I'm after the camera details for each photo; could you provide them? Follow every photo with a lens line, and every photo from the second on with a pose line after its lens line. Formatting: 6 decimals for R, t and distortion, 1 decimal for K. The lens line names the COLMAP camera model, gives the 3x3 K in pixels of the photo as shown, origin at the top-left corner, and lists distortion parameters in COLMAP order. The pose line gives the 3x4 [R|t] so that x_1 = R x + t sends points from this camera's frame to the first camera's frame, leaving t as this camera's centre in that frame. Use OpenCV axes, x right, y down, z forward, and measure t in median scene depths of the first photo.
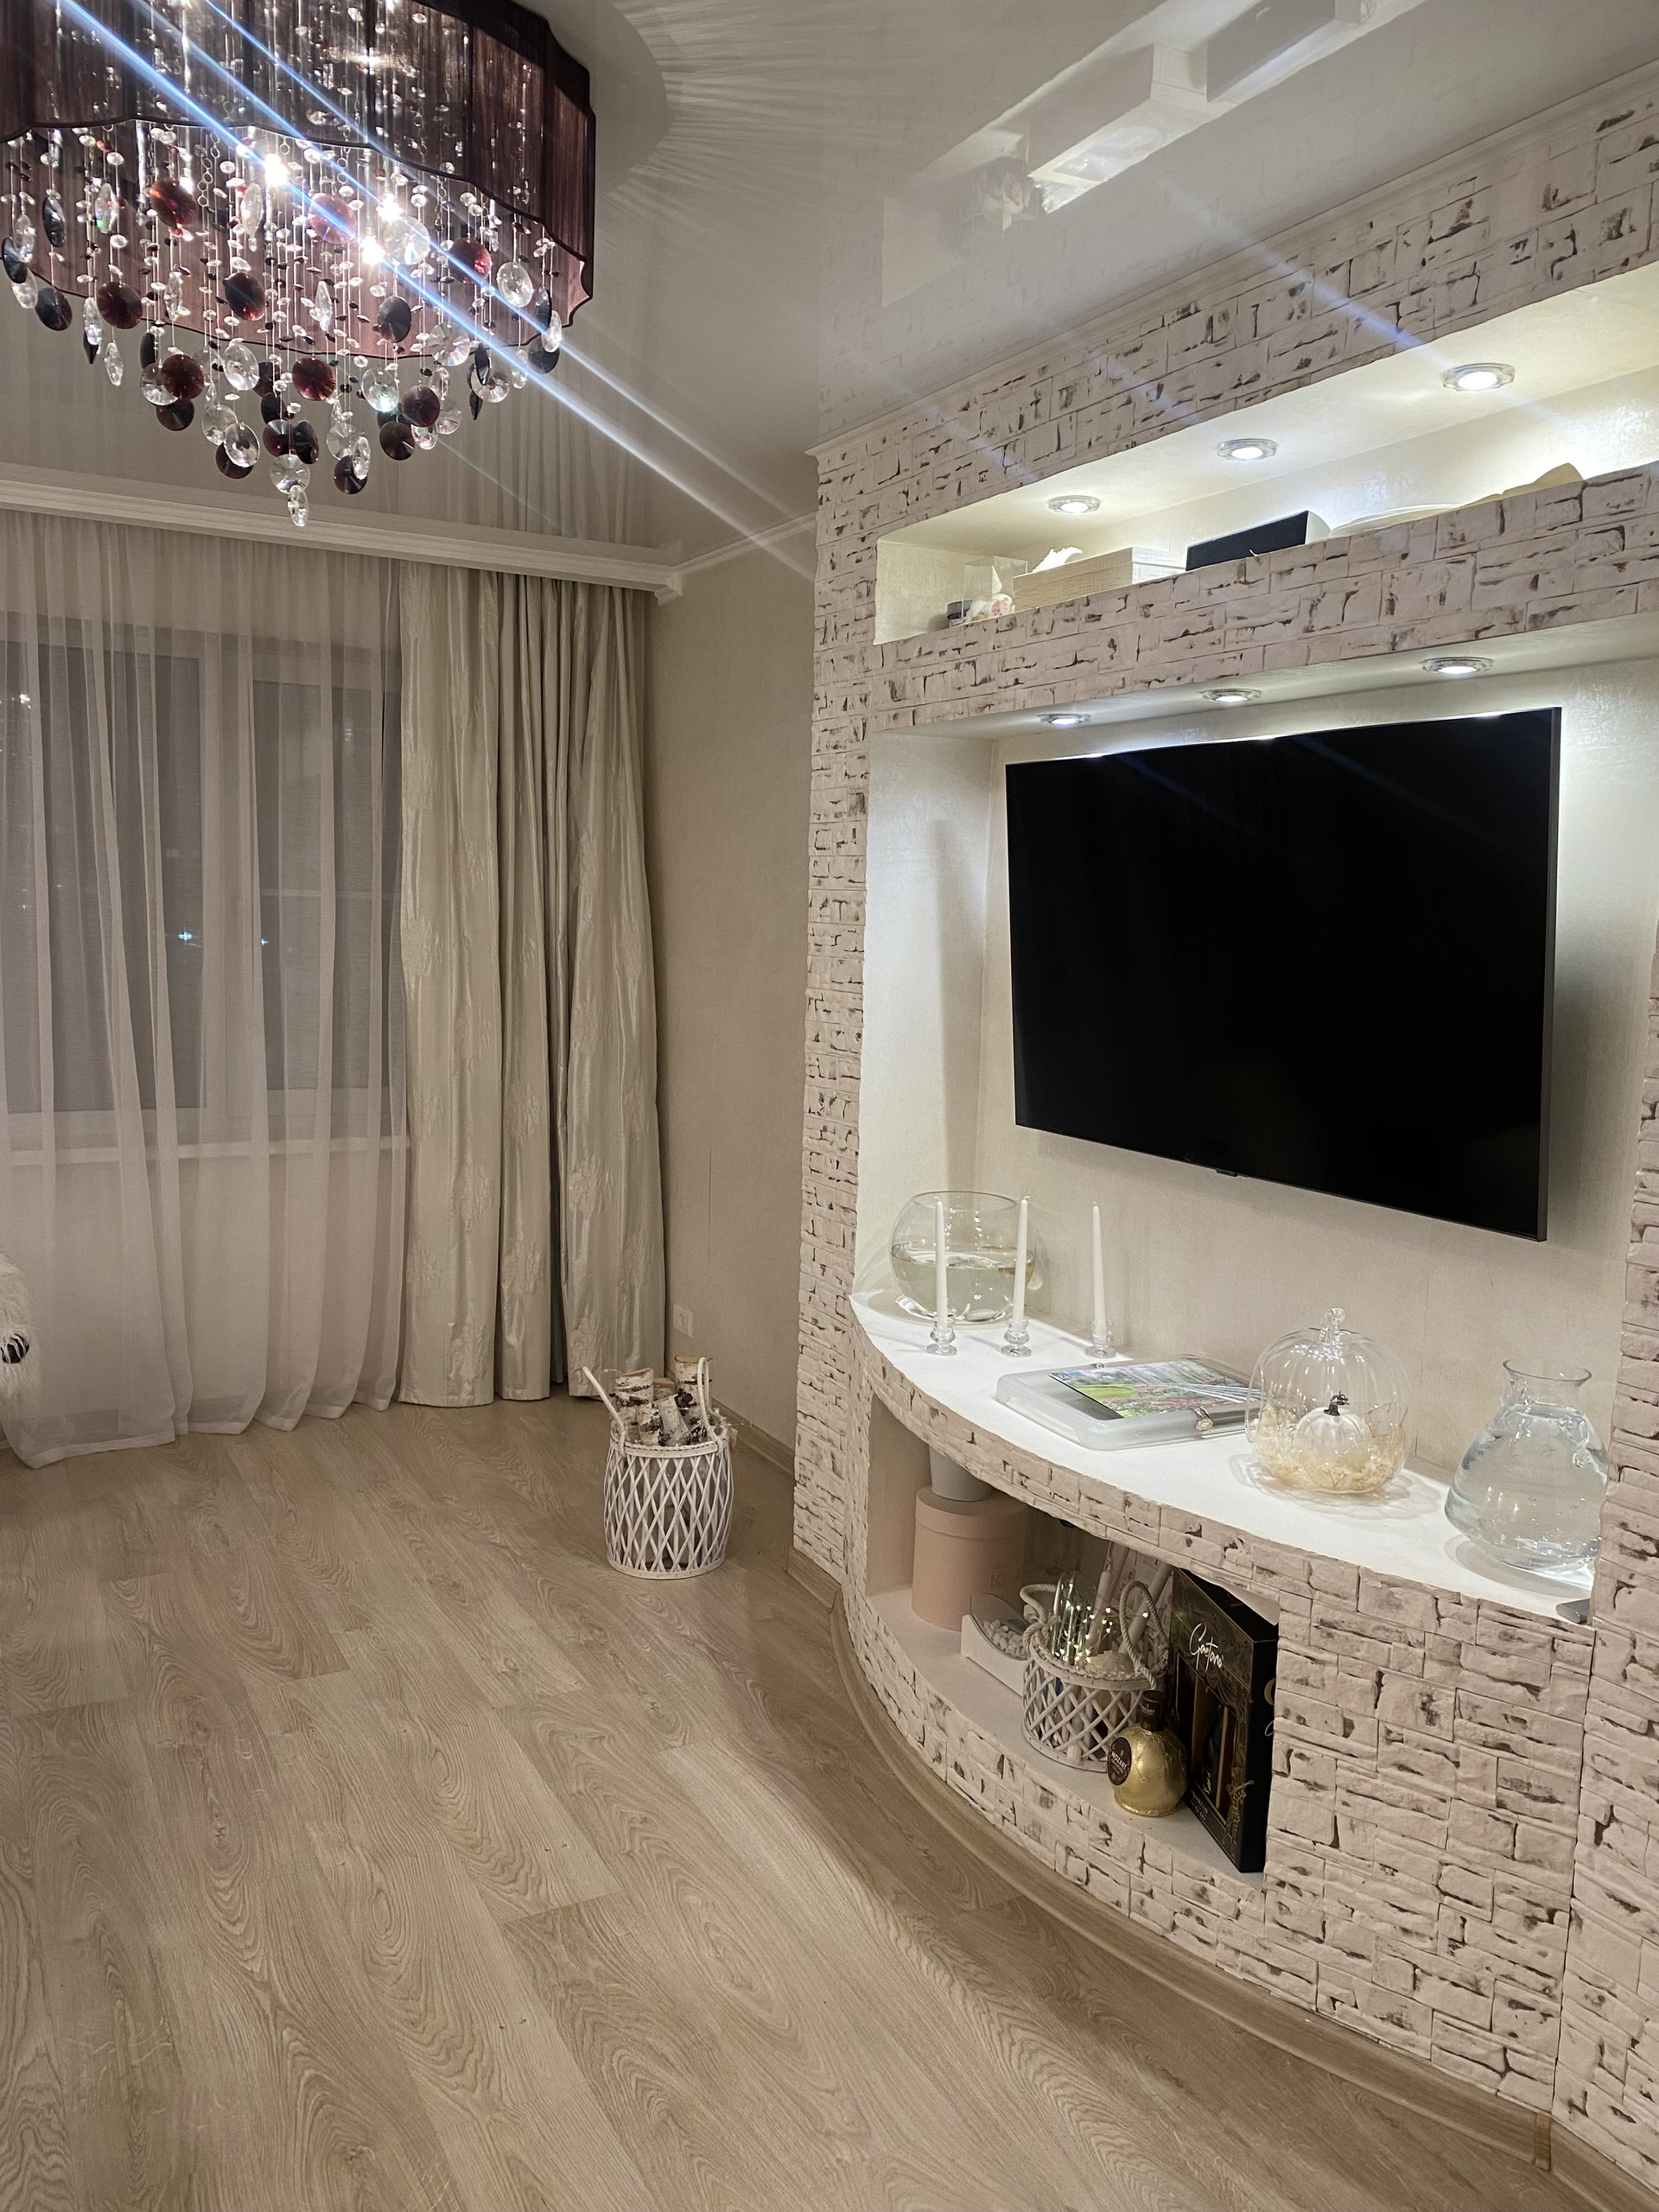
lens RADIAL K [[1688.8, 0, 837.3], [0, 1688.8, 1098.3], [0, 0, 1]] dist [0.035705, -0.026843]
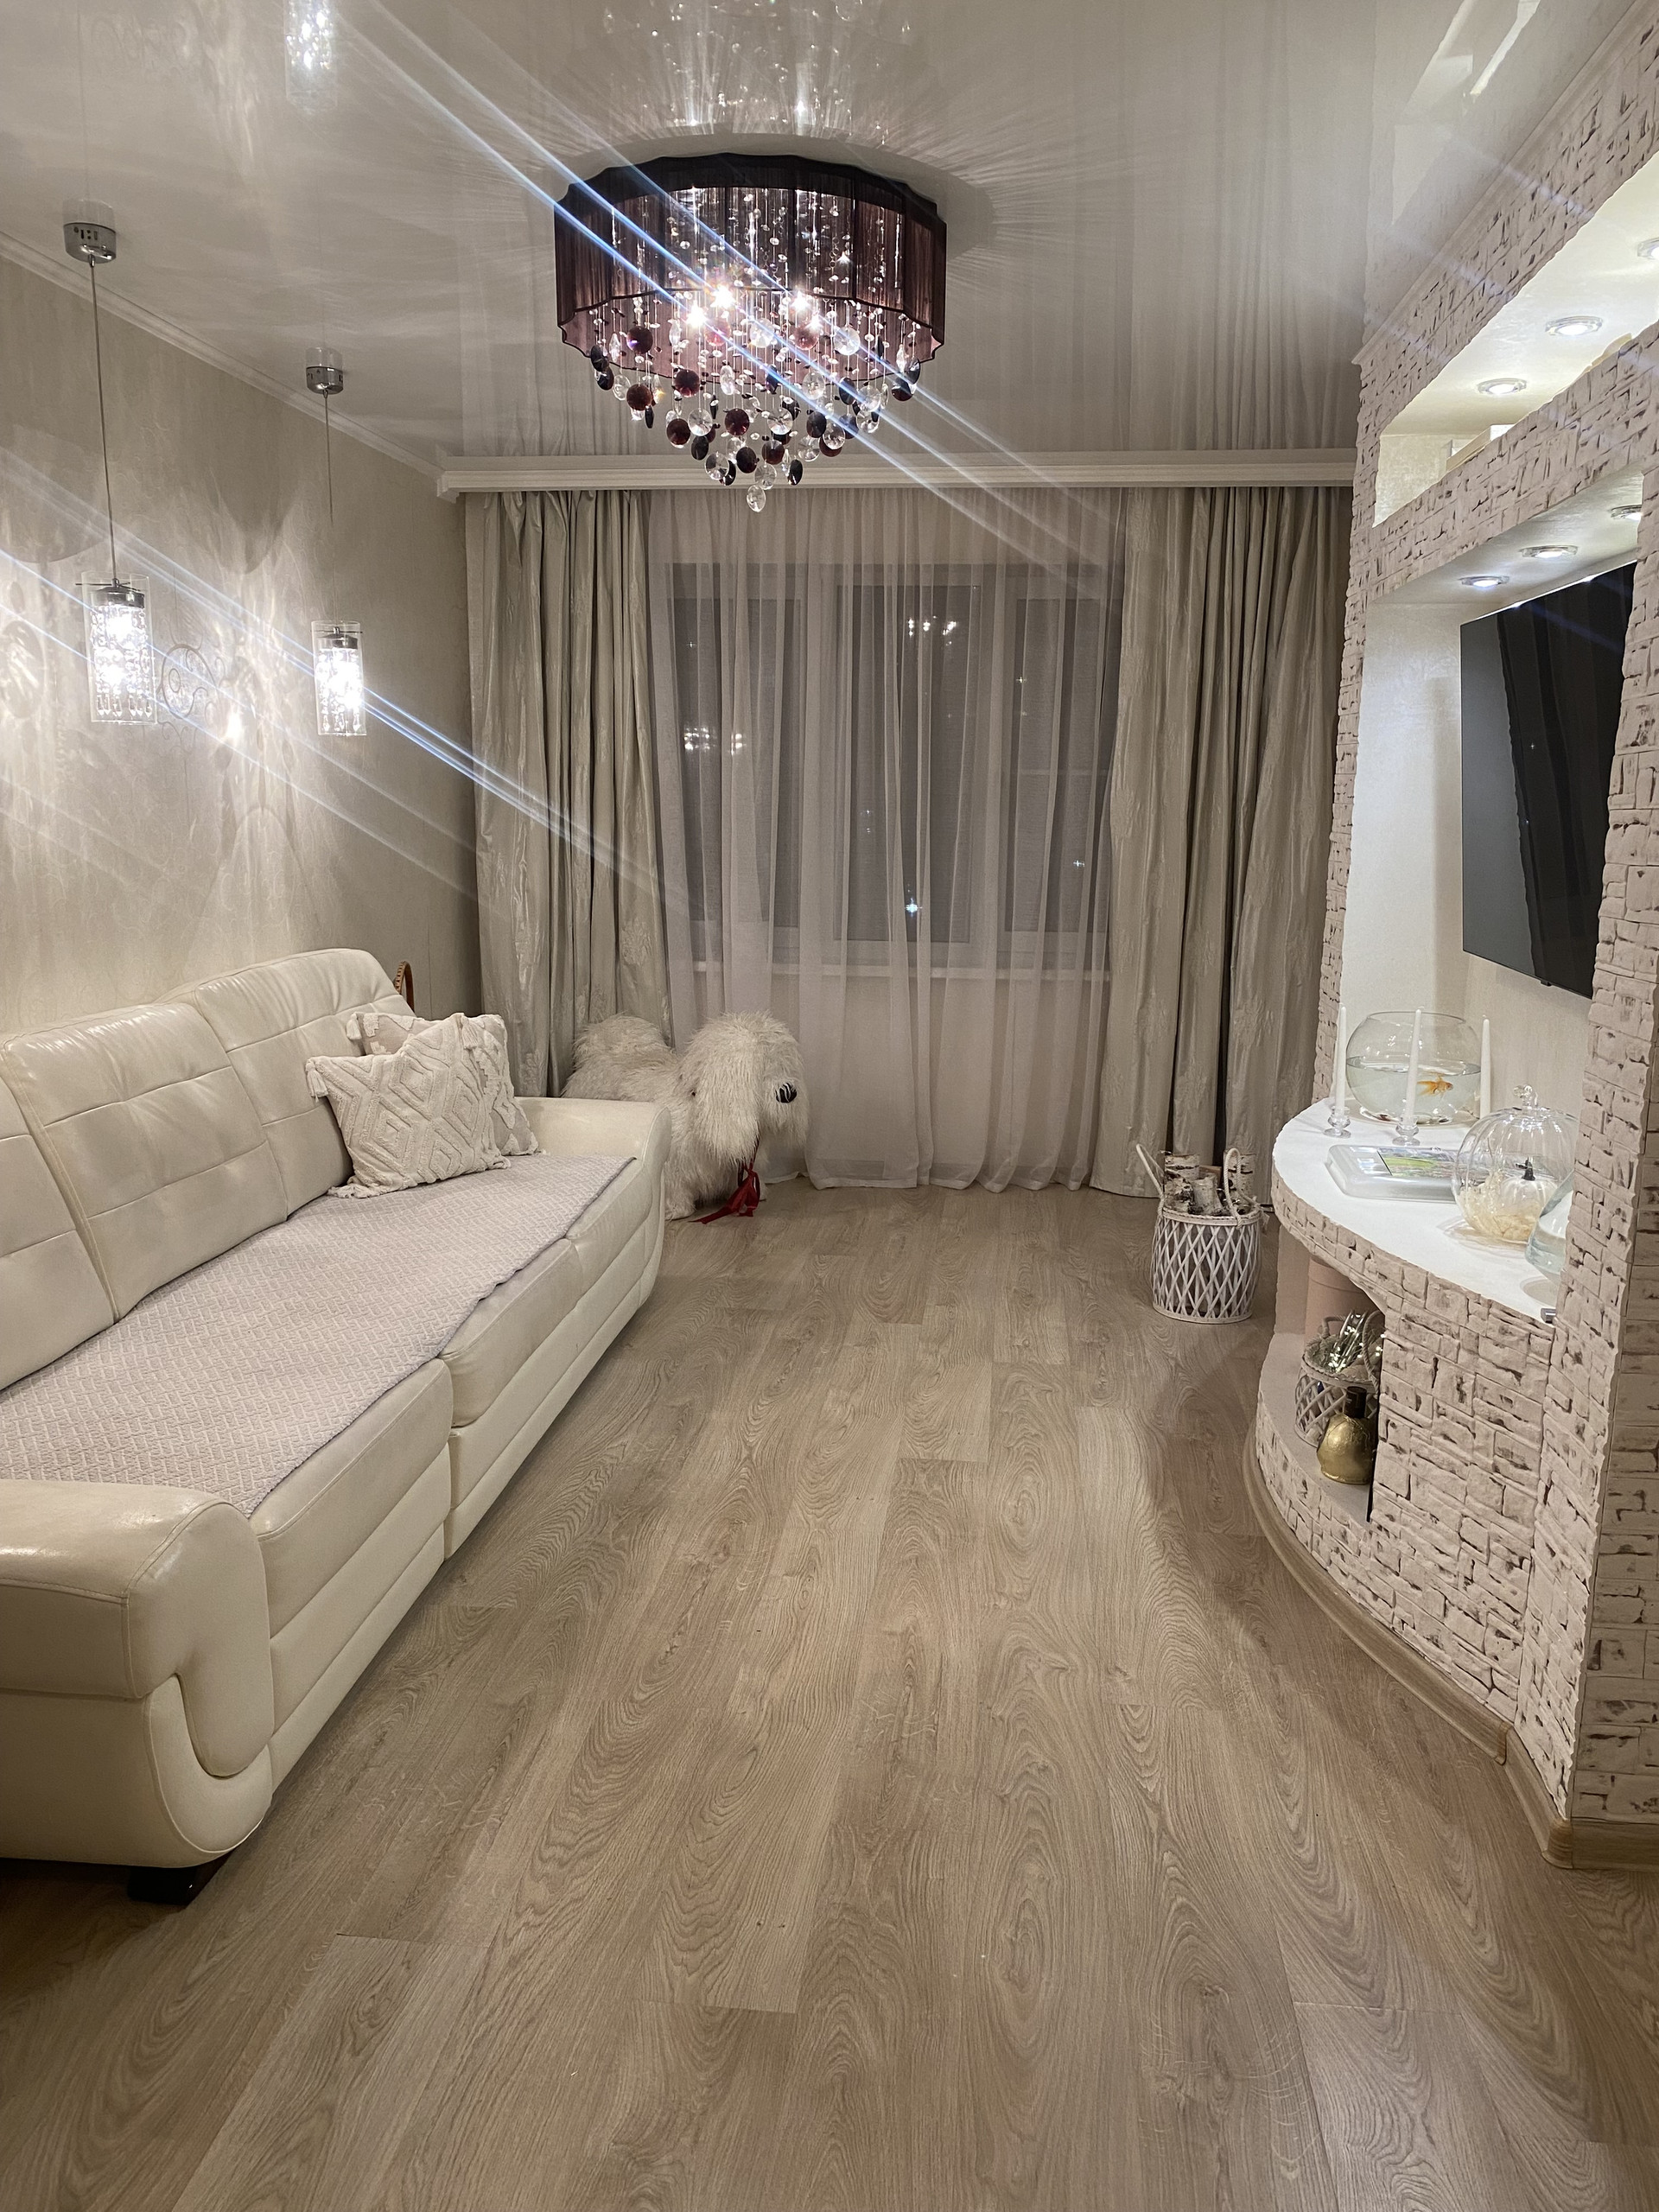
lens RADIAL K [[1688.8, 0, 837.3], [0, 1688.8, 1098.3], [0, 0, 1]] dist [0.035705, -0.026843]
pose [[0.818728, 0.091338, -0.566871, 0.558876], [-0.061546, 0.995539, 0.071519, 0.076943], [0.570874, -0.023666, 0.820696, -0.219115]]
